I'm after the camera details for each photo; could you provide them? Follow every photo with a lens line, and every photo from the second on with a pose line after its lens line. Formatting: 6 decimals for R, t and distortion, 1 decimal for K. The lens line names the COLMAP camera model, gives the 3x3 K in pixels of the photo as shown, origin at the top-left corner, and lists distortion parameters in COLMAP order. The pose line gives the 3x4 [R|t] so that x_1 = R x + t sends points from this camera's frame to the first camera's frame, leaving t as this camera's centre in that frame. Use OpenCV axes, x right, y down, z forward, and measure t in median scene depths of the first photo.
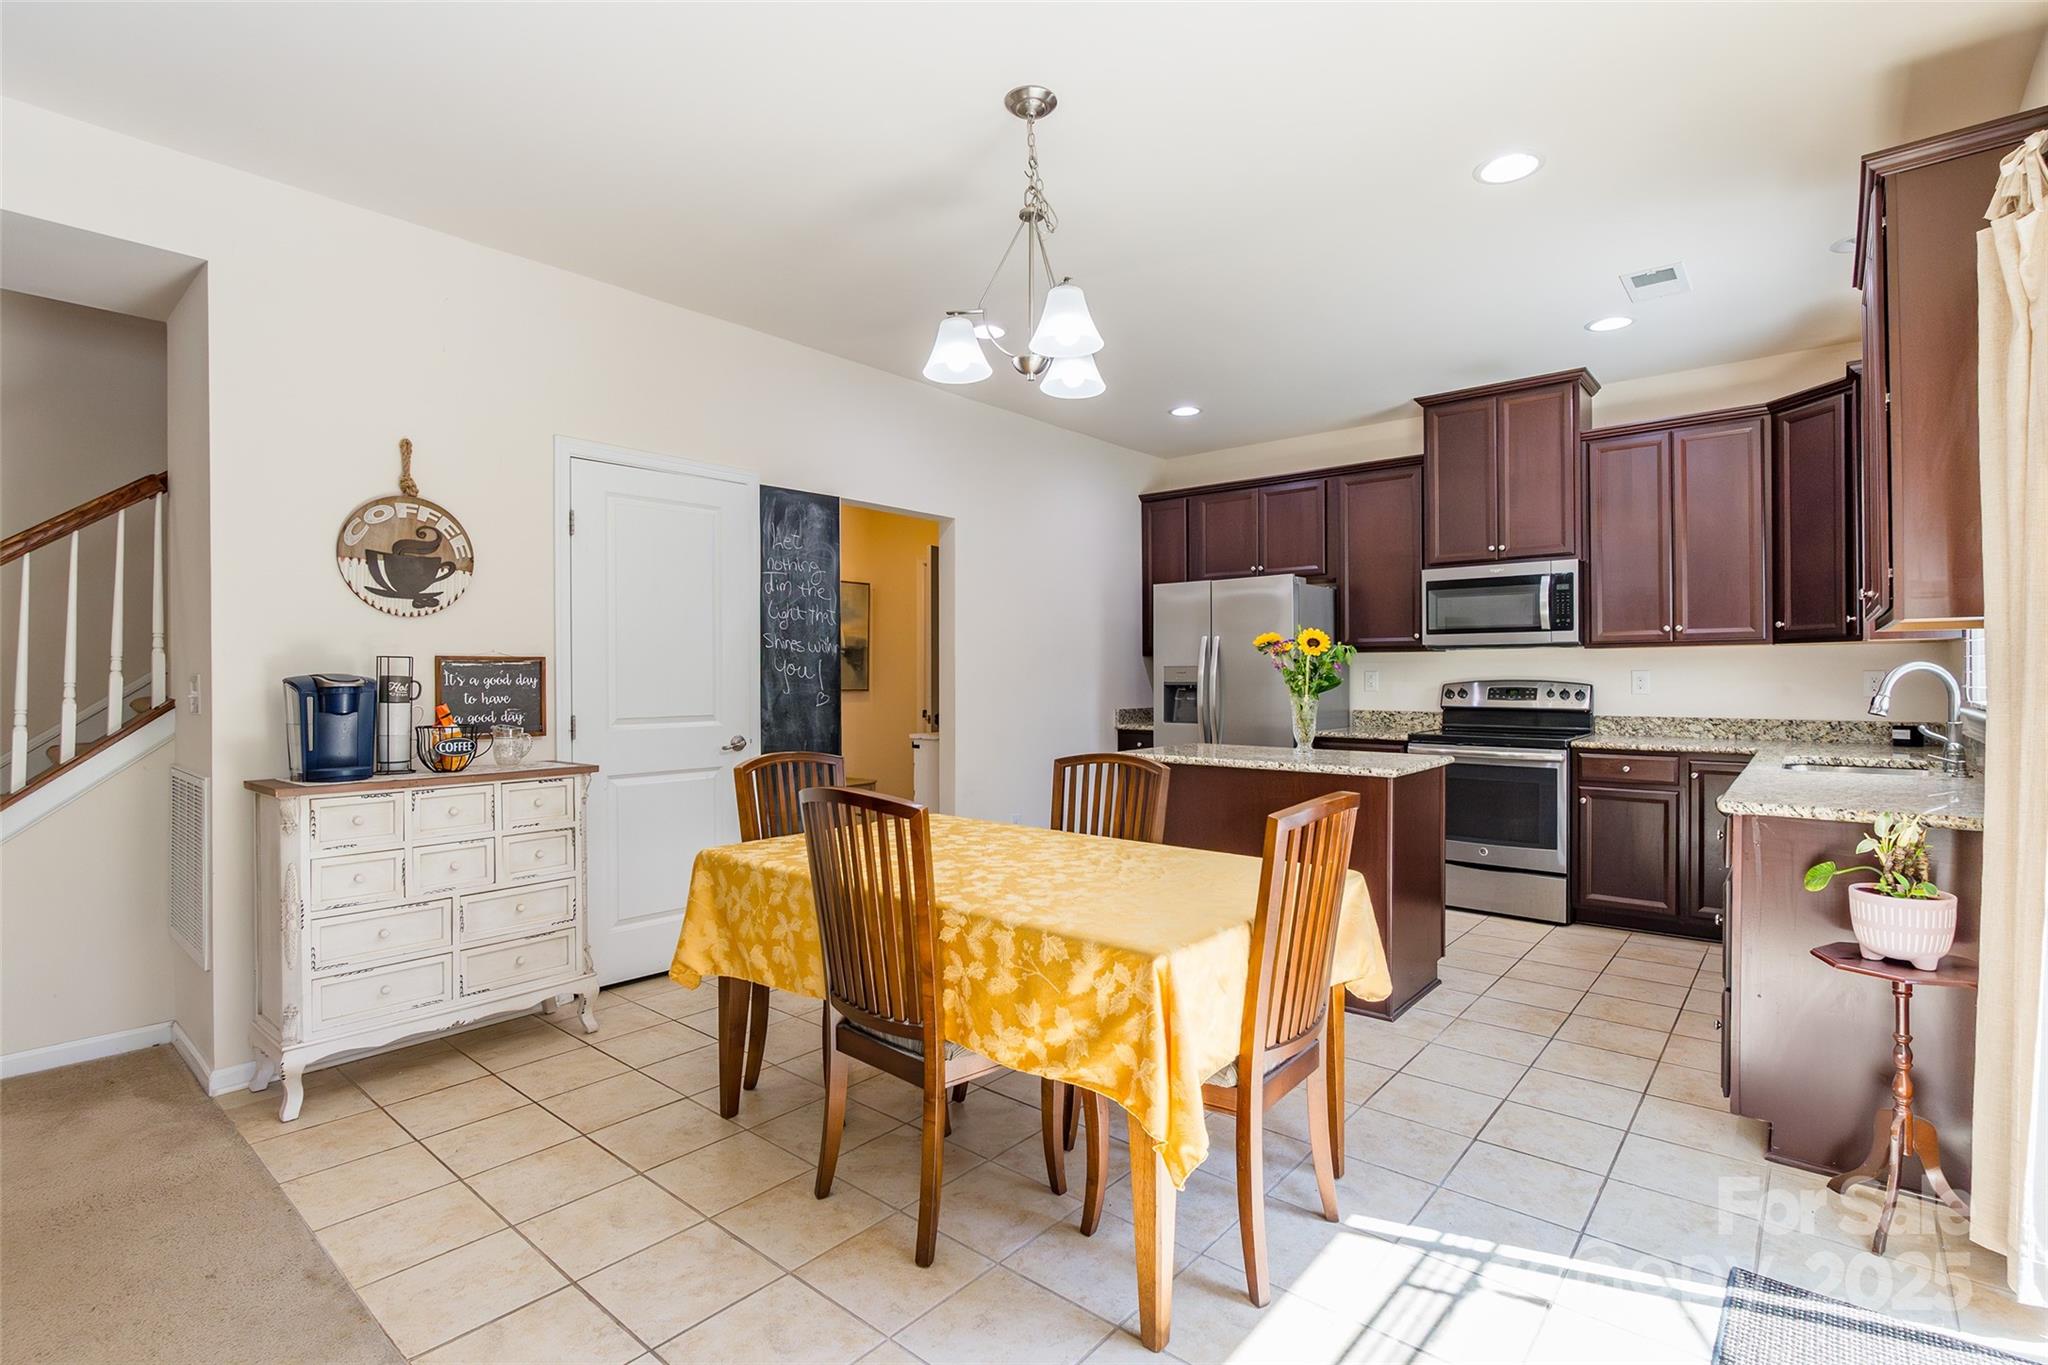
lens RADIAL K [[961.4, 0, 1024.0], [0, 961.4, 682.5], [0, 0, 1]] dist [-0.019661, 0.001514]
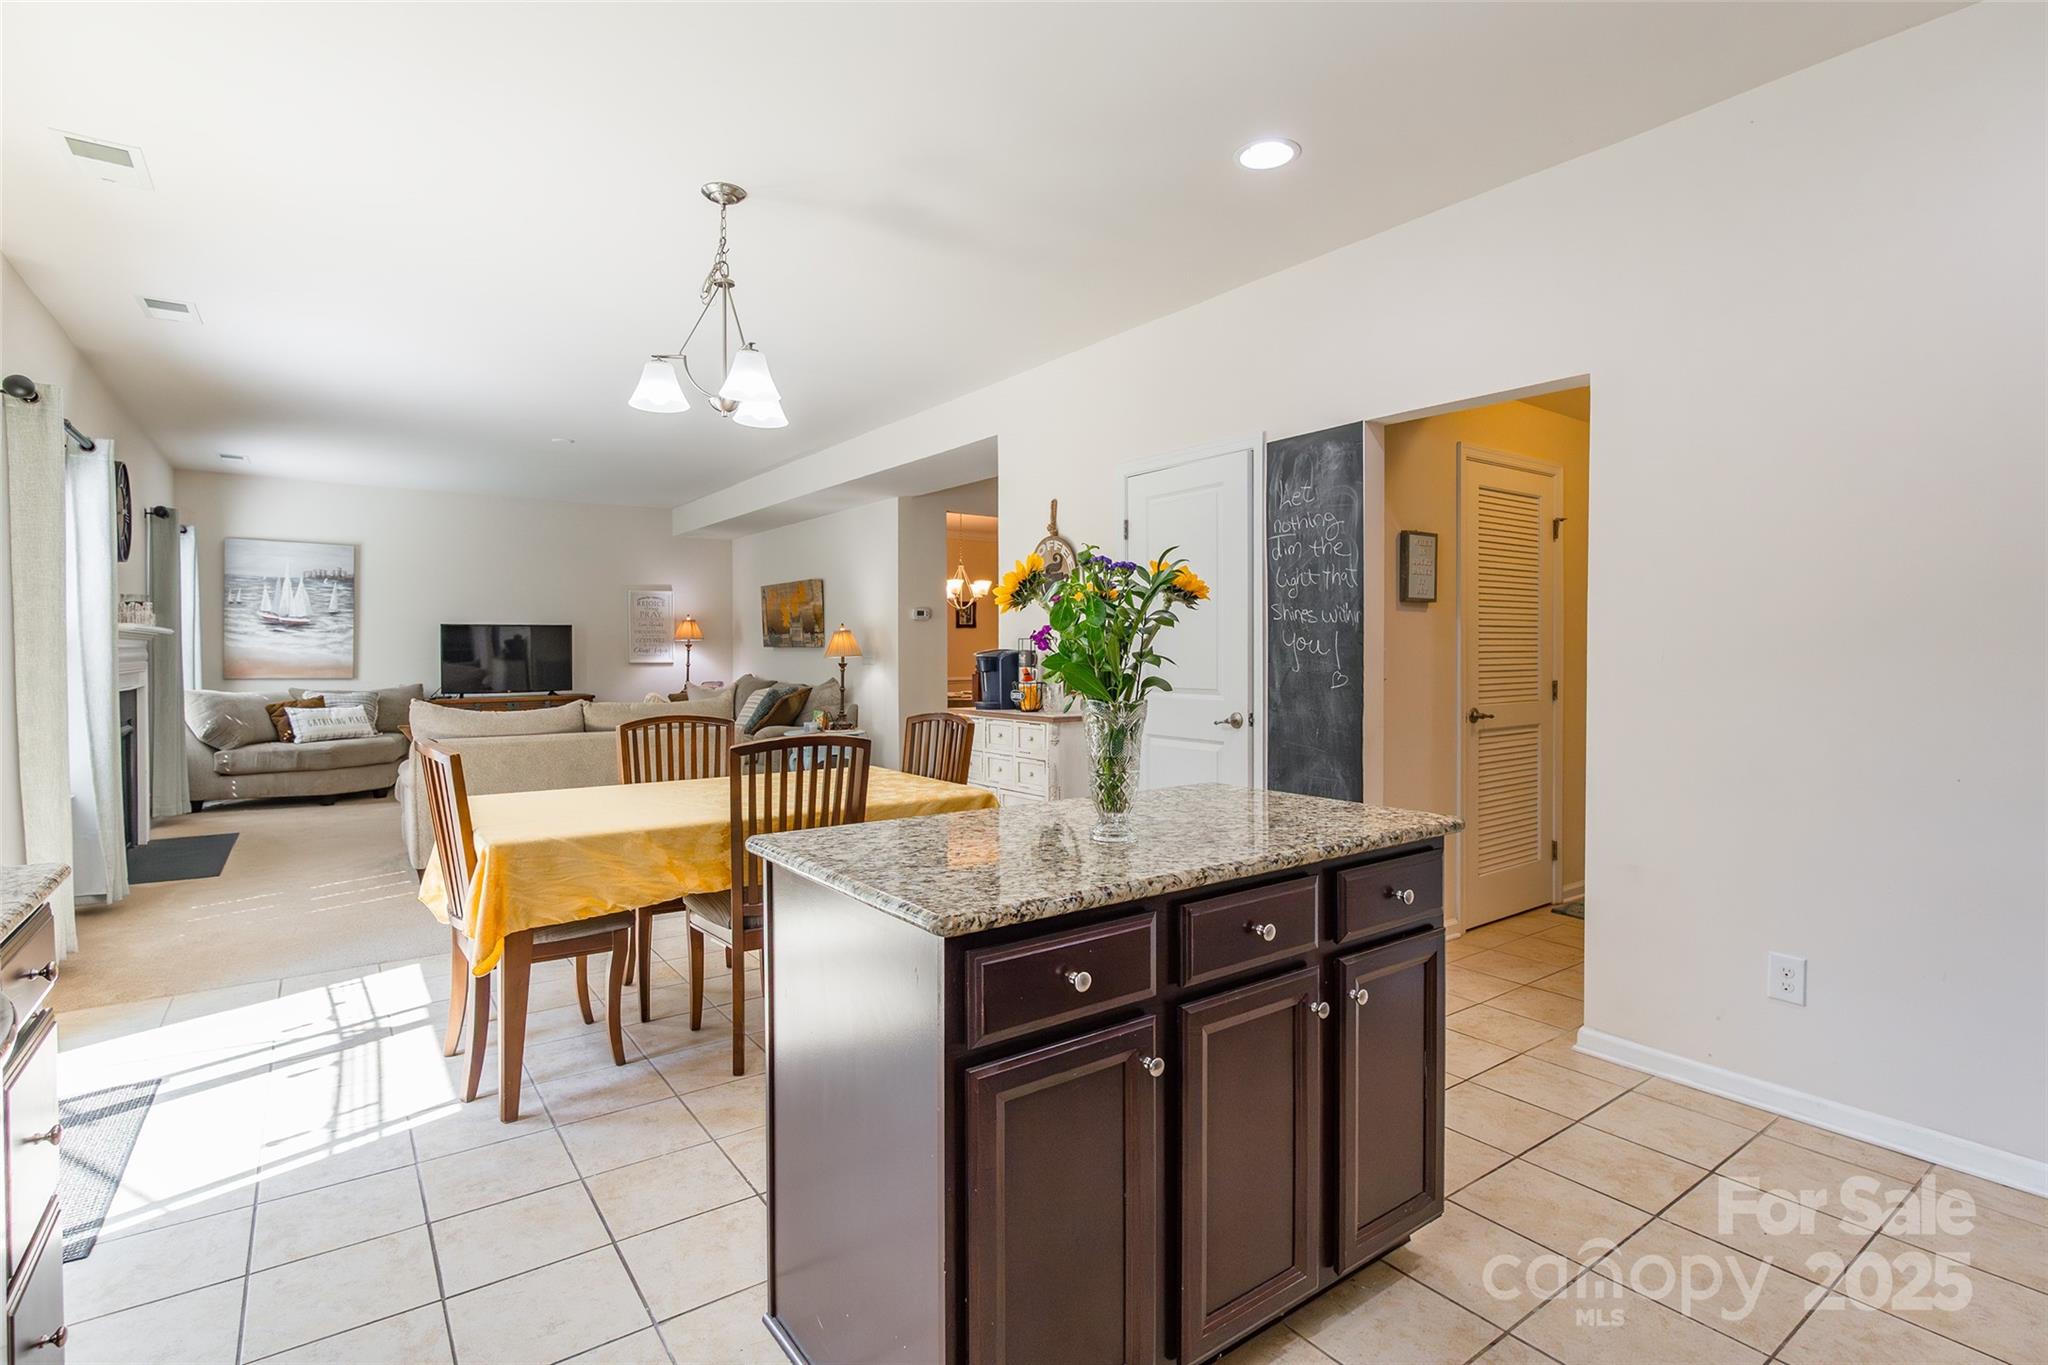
lens RADIAL K [[988.1, 0, 1052.4], [0, 988.1, 664.5], [0, 0, 1]] dist [0.003496, 0.000735]
pose [[-0.231658, 0.017909, -0.972632, 0.648123], [-0.006034, 0.999785, 0.019846, -0.010772], [0.972779, 0.010466, -0.231500, 0.949084]]
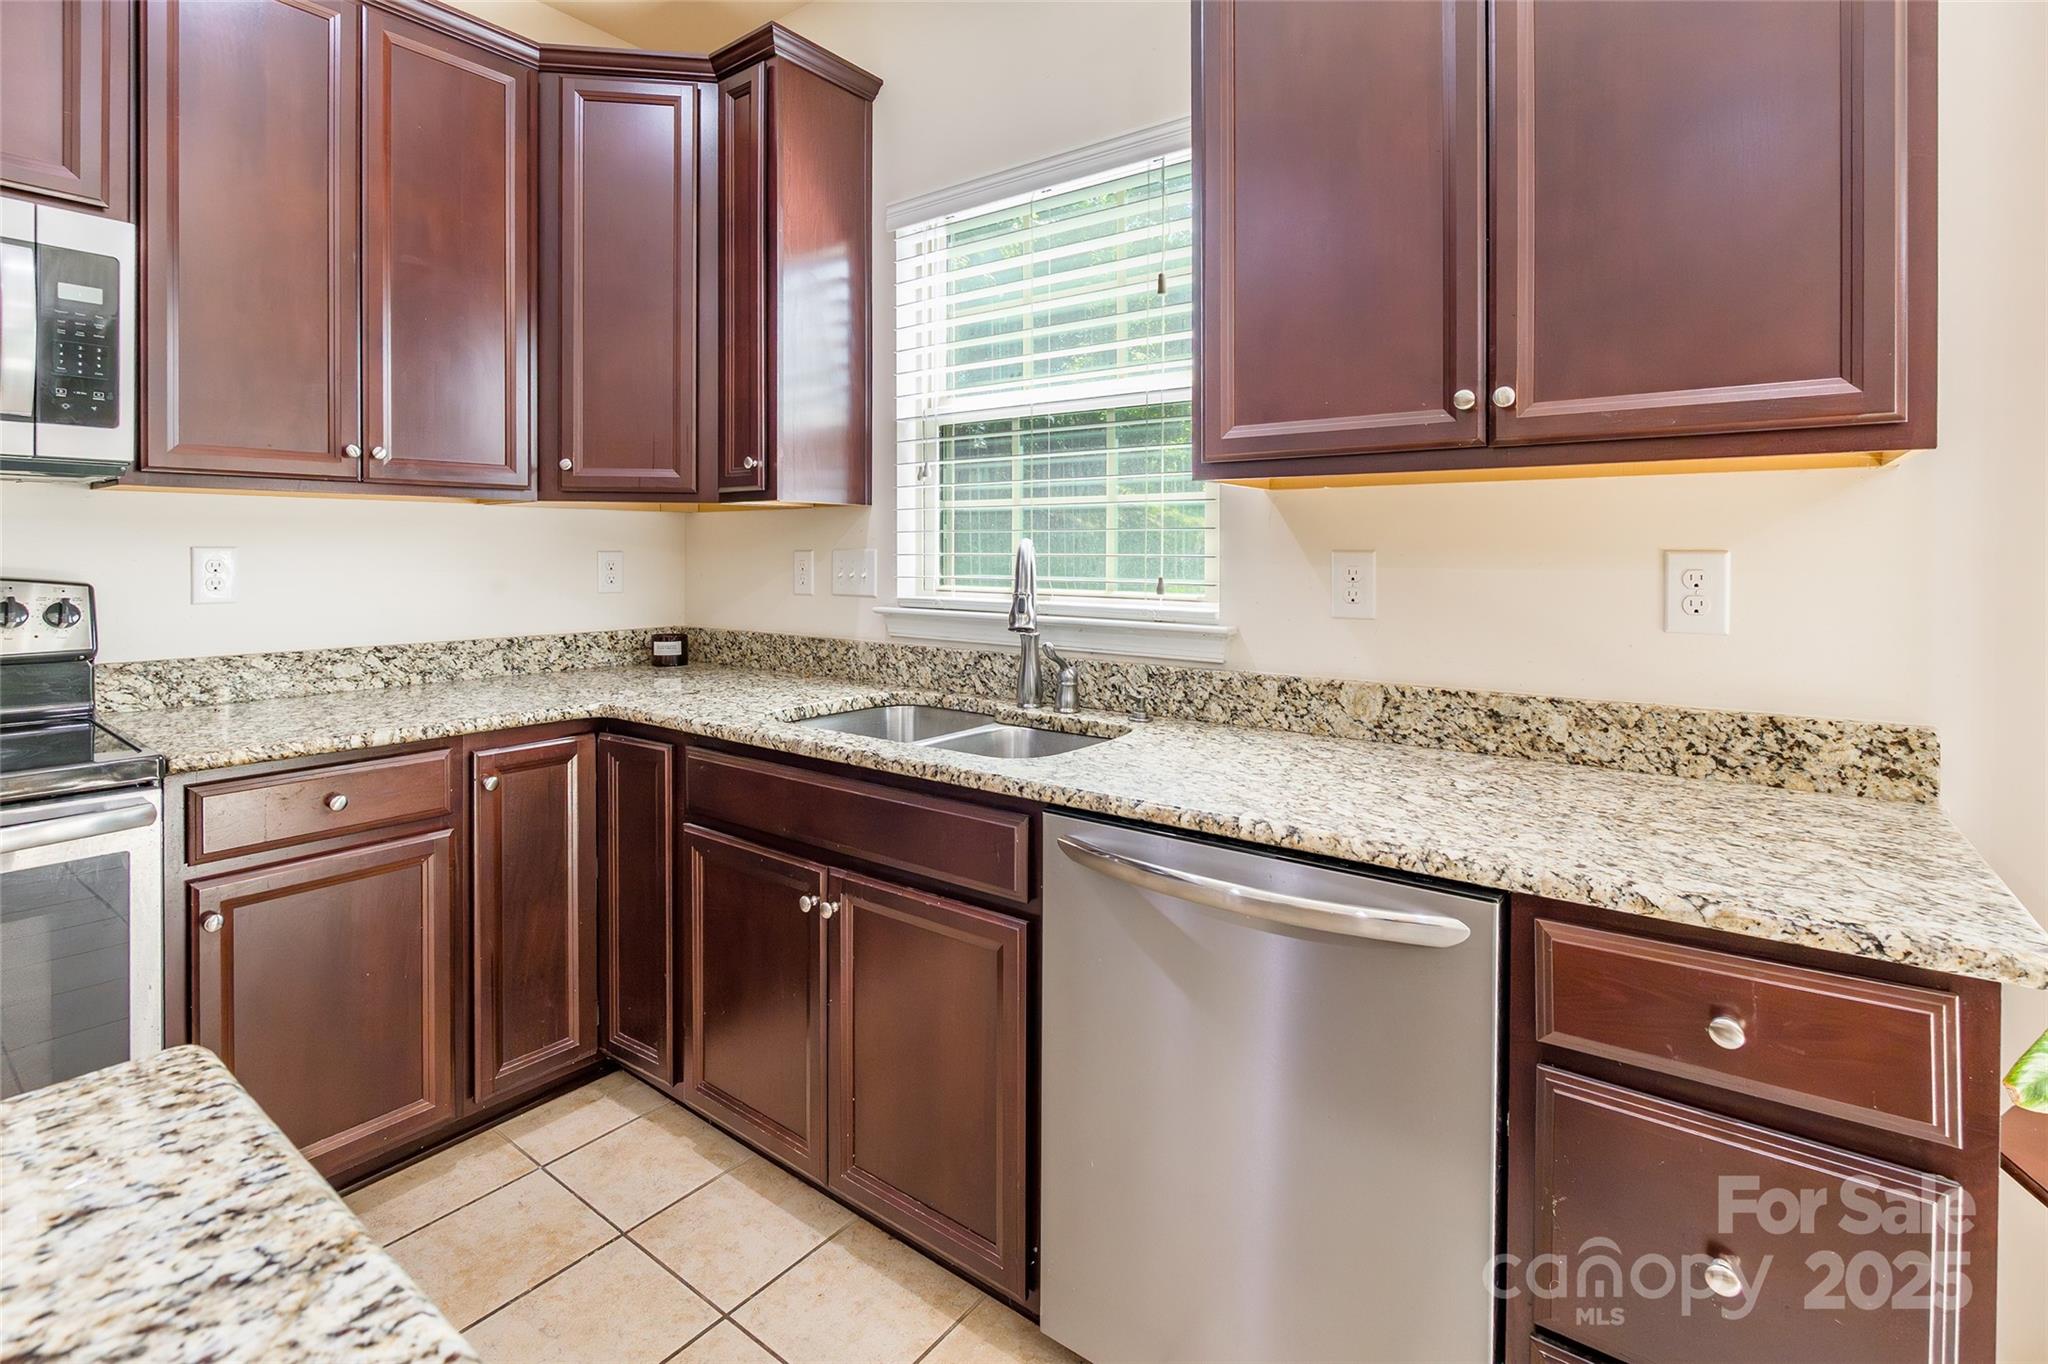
lens RADIAL K [[962.4, 0, 1019.0], [0, 962.4, 558.3], [0, 0, 1]] dist [-0.002933, -0.000397]
pose [[-0.041245, -0.001769, 0.999148, 0.232077], [0.004471, 0.999988, 0.001955, -0.007610], [-0.999139, 0.004548, -0.041236, 0.737668]]
